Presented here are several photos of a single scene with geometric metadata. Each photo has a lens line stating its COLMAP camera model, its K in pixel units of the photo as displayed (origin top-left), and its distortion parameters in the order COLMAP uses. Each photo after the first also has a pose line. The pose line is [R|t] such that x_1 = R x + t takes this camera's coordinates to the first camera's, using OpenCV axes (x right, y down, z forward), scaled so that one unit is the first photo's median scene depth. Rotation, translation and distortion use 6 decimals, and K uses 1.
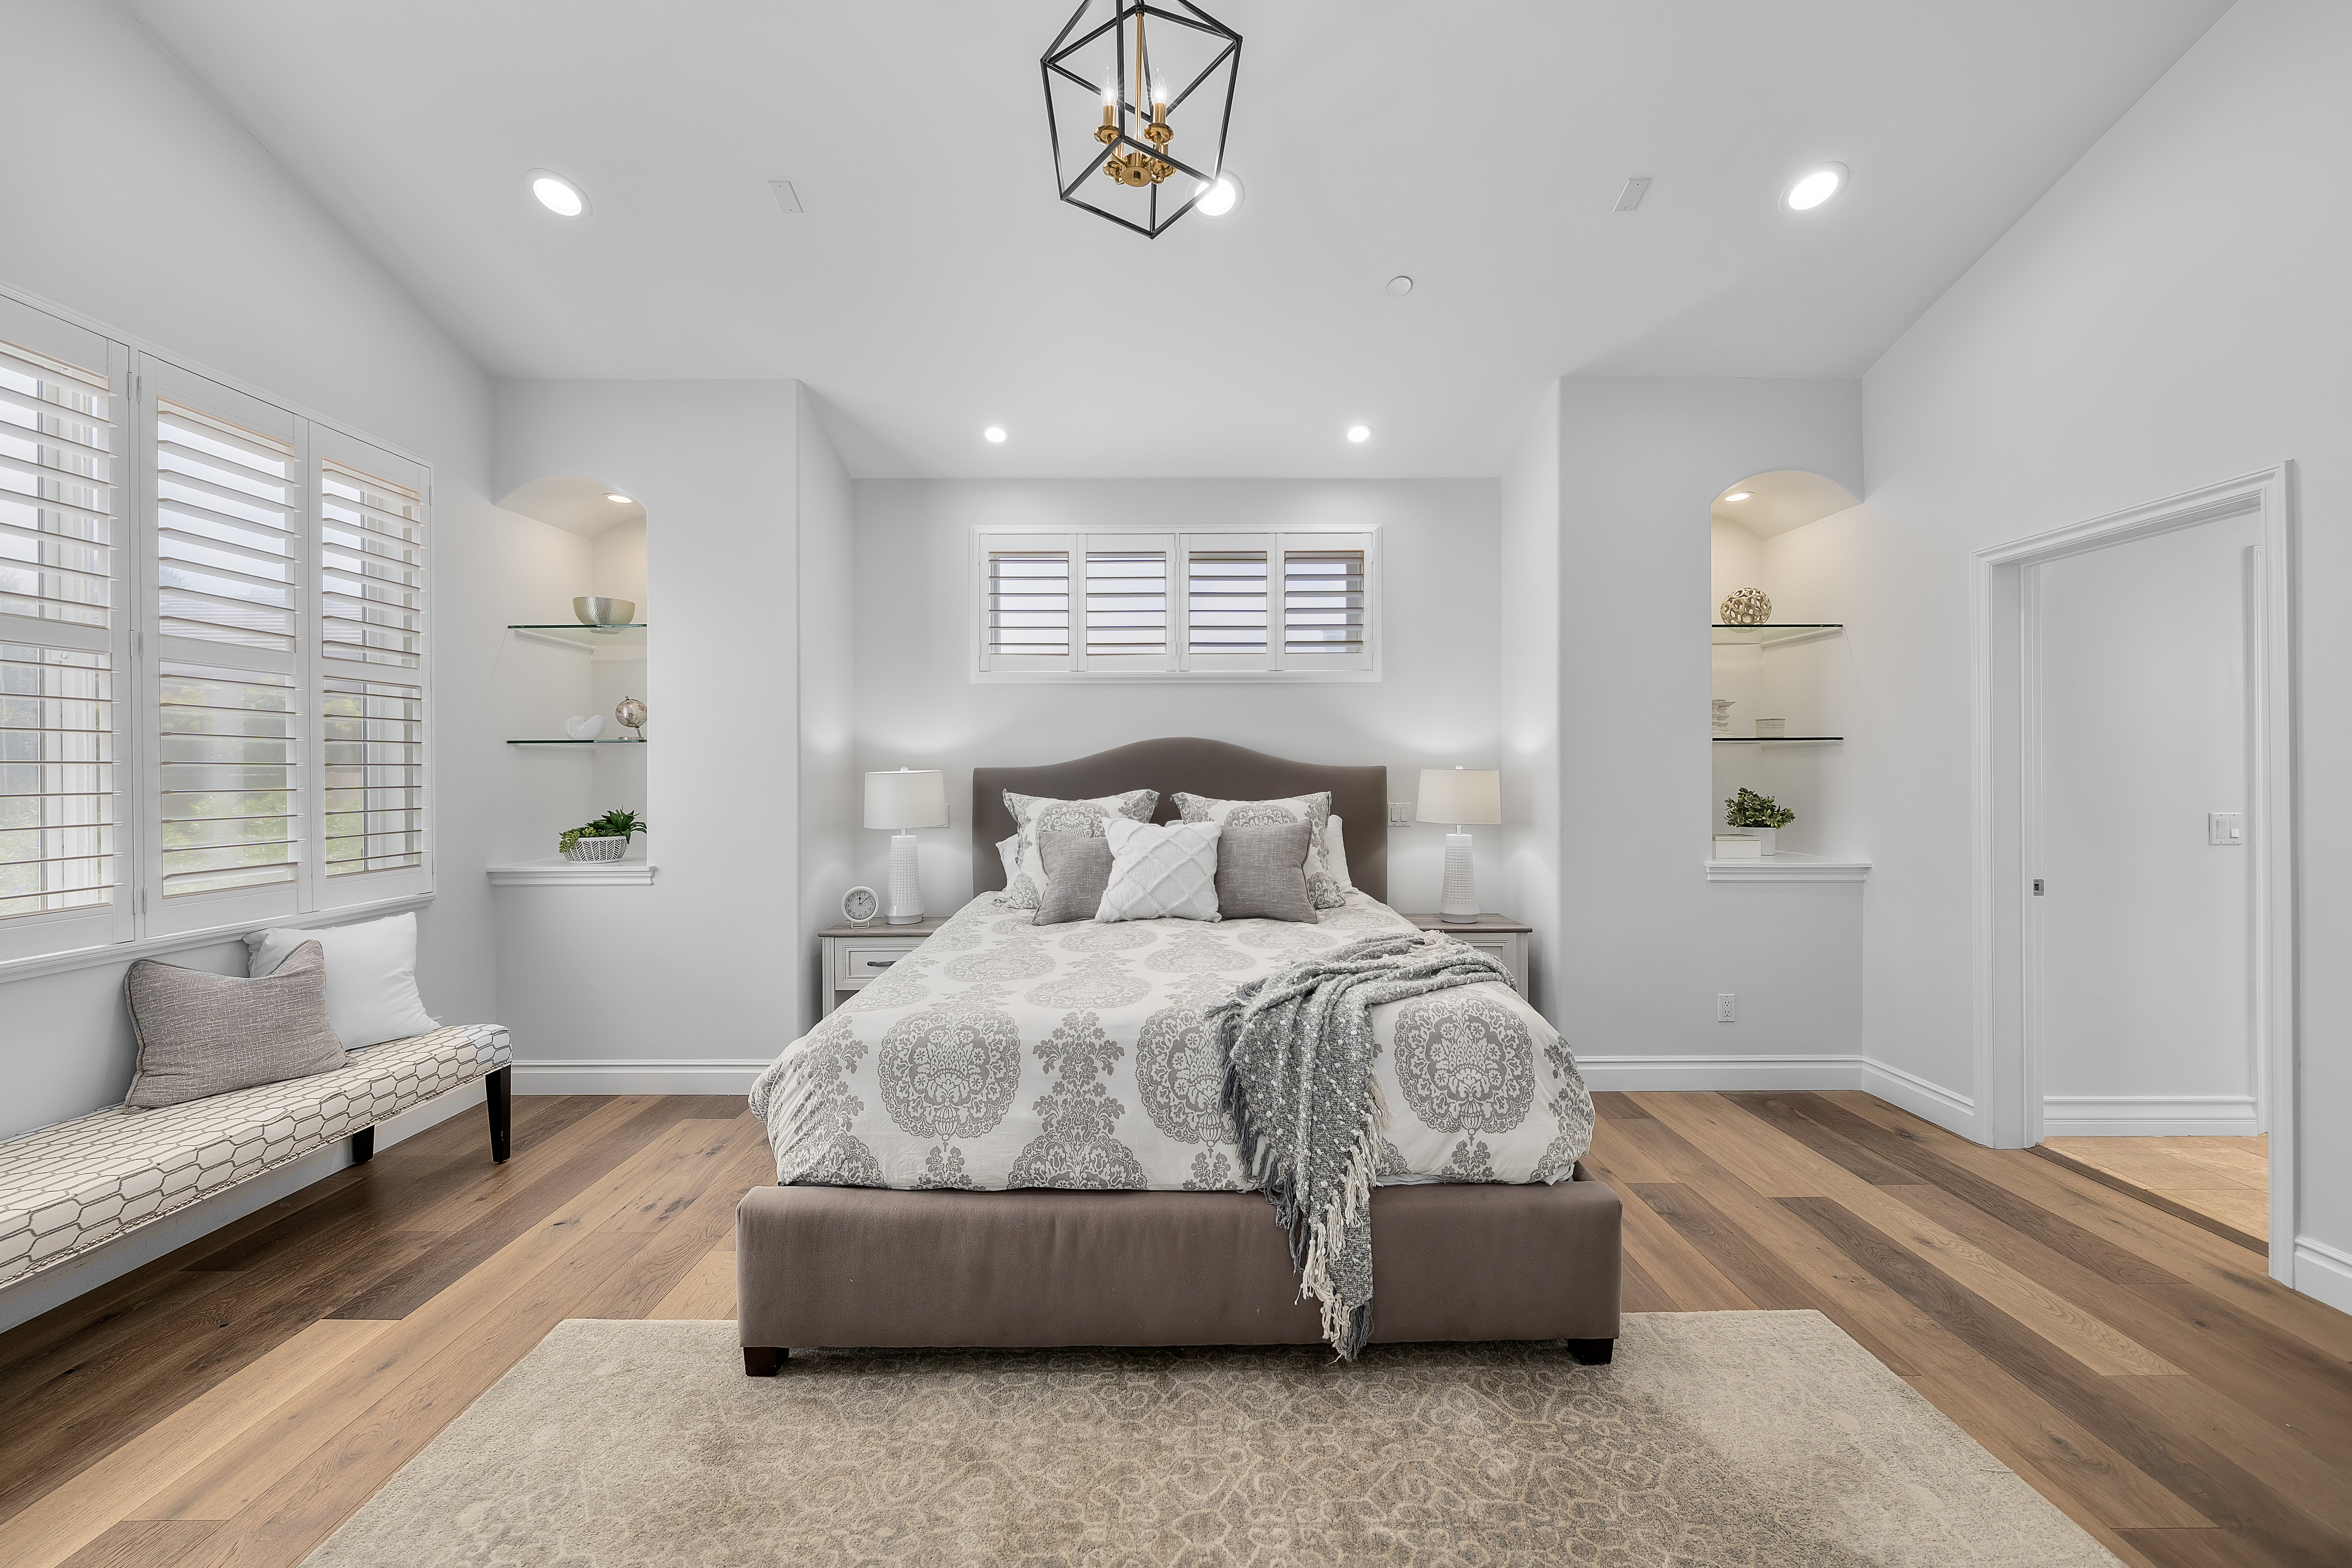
lens RADIAL K [[891.2, 0, 1178.5], [0, 891.2, 783.0], [0, 0, 1]] dist [0.001586, -0.000407]
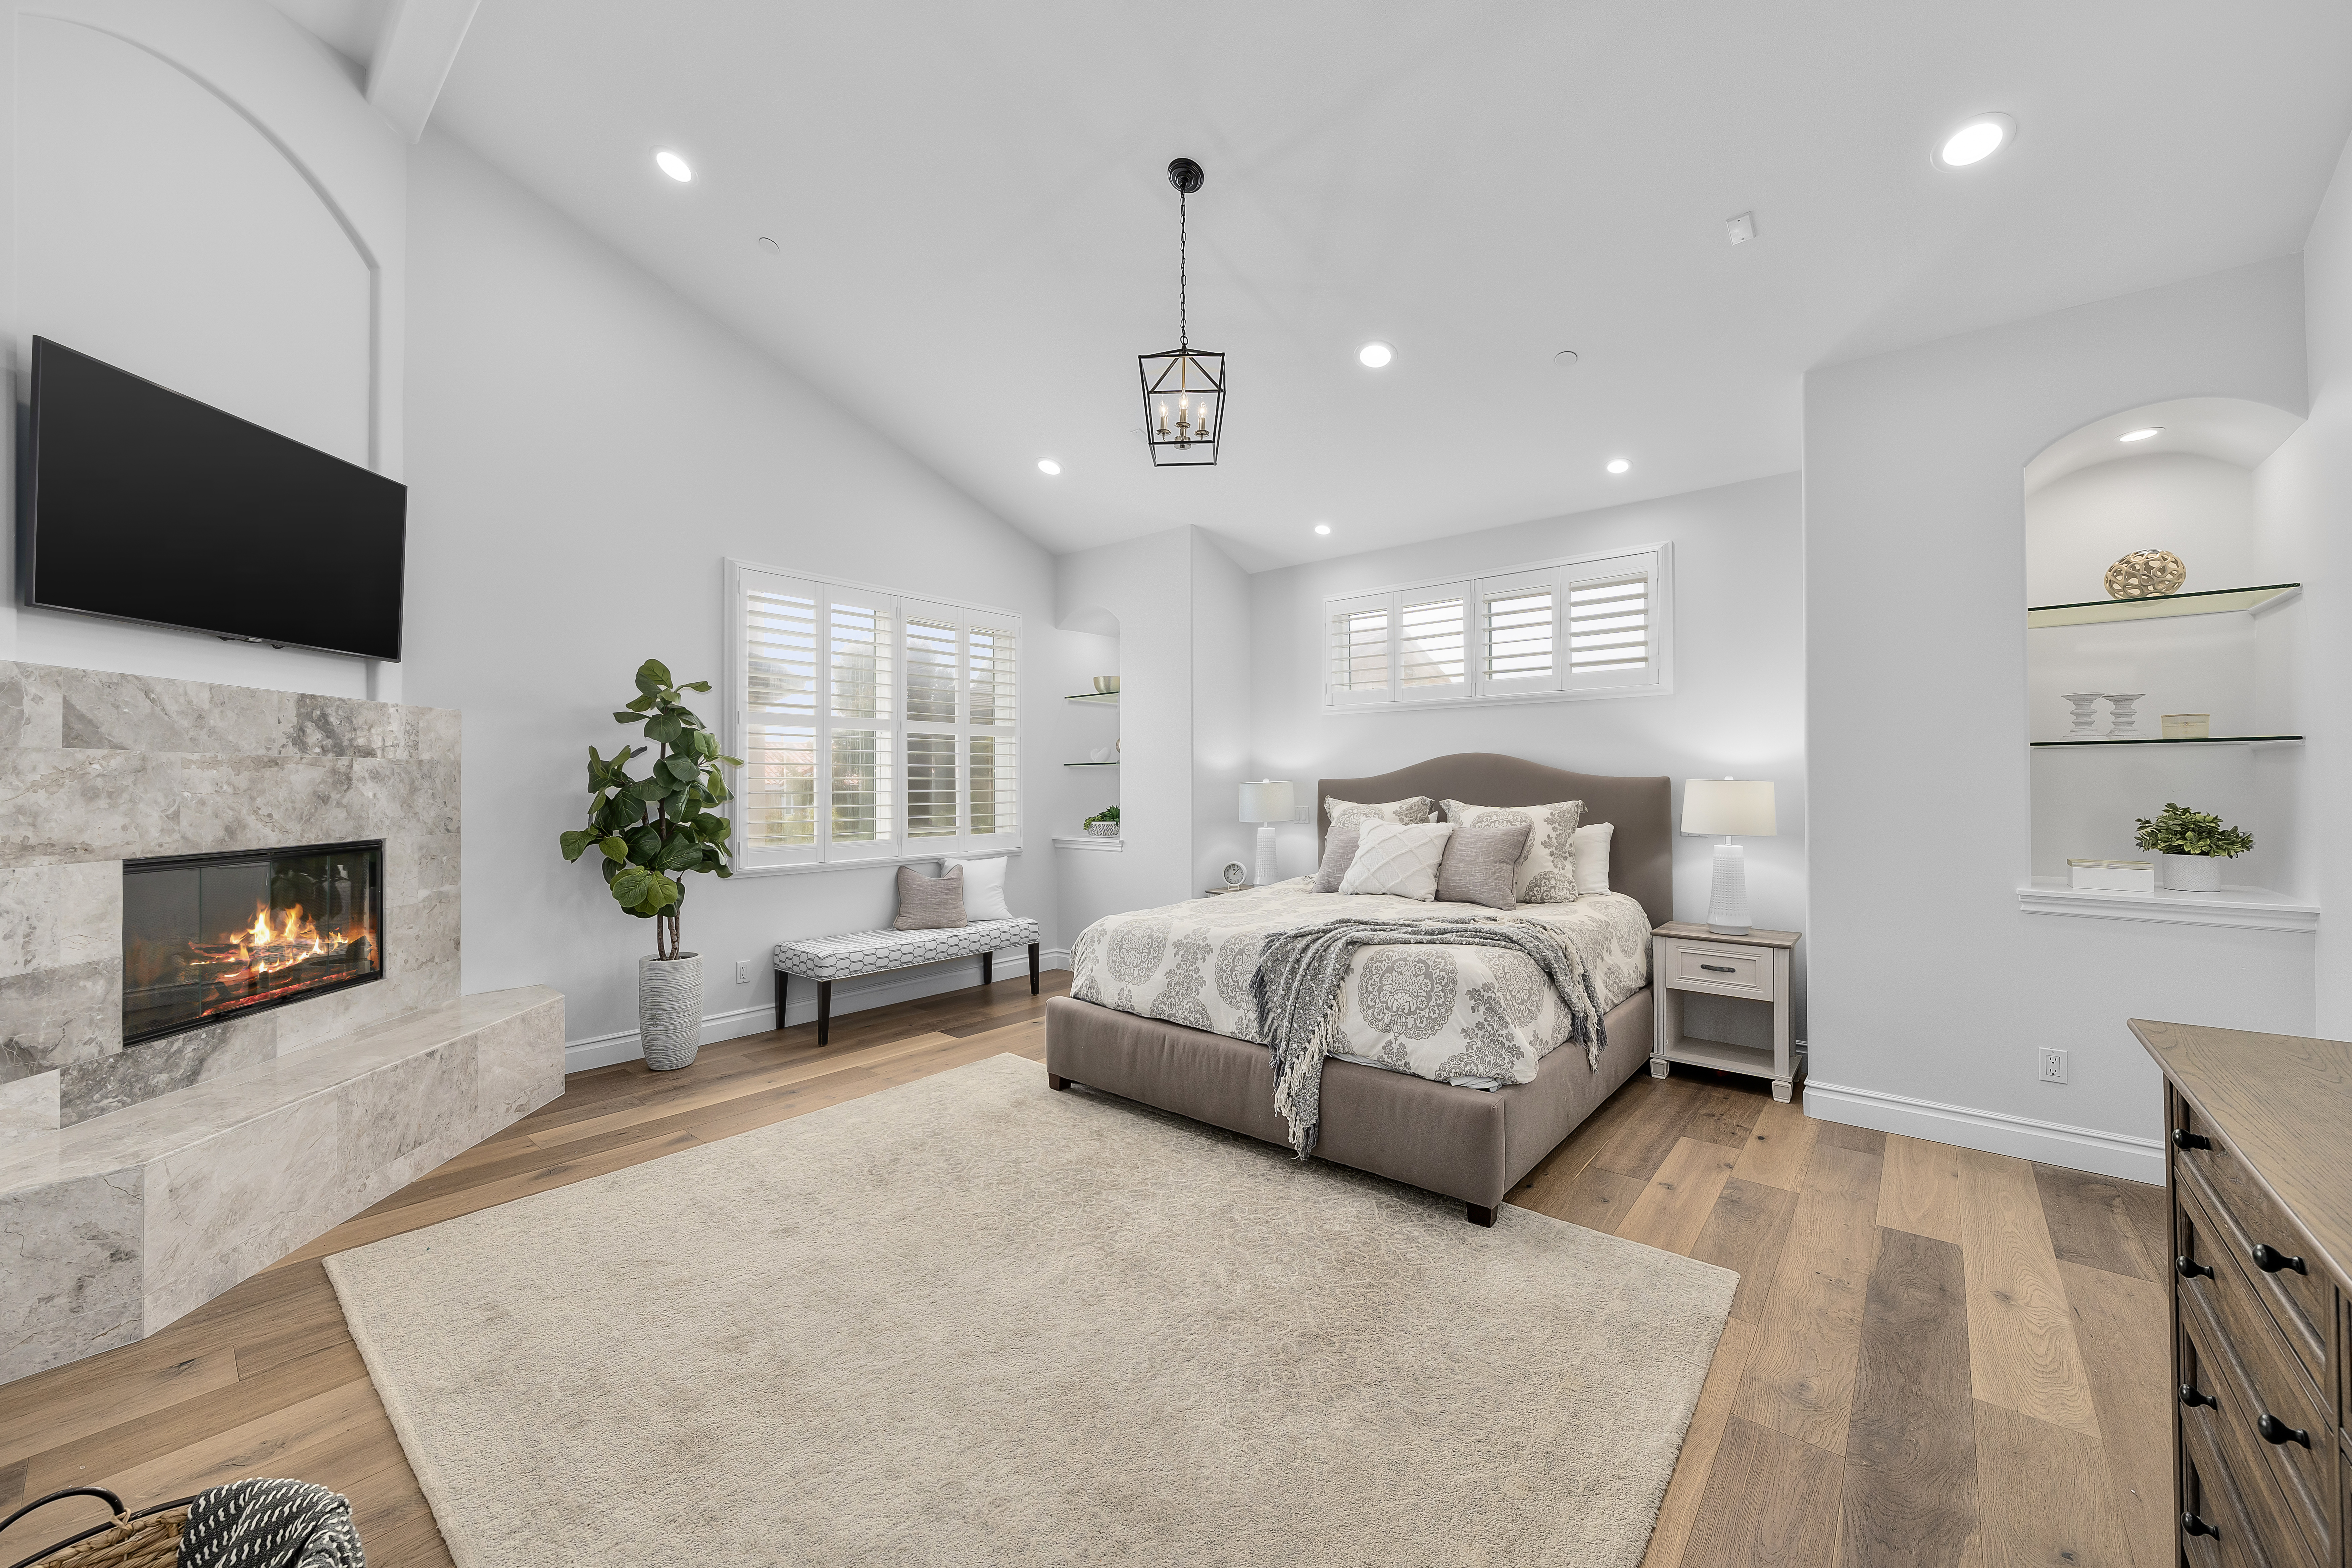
lens RADIAL K [[891.2, 0, 1175.5], [0, 891.2, 797.7], [0, 0, 1]] dist [0.001586, -0.000407]
pose [[0.760215, 0.011336, -0.649572, 0.944203], [-0.008199, 0.999936, 0.007855, 0.003399], [0.649620, -0.000646, 0.760259, -0.301835]]
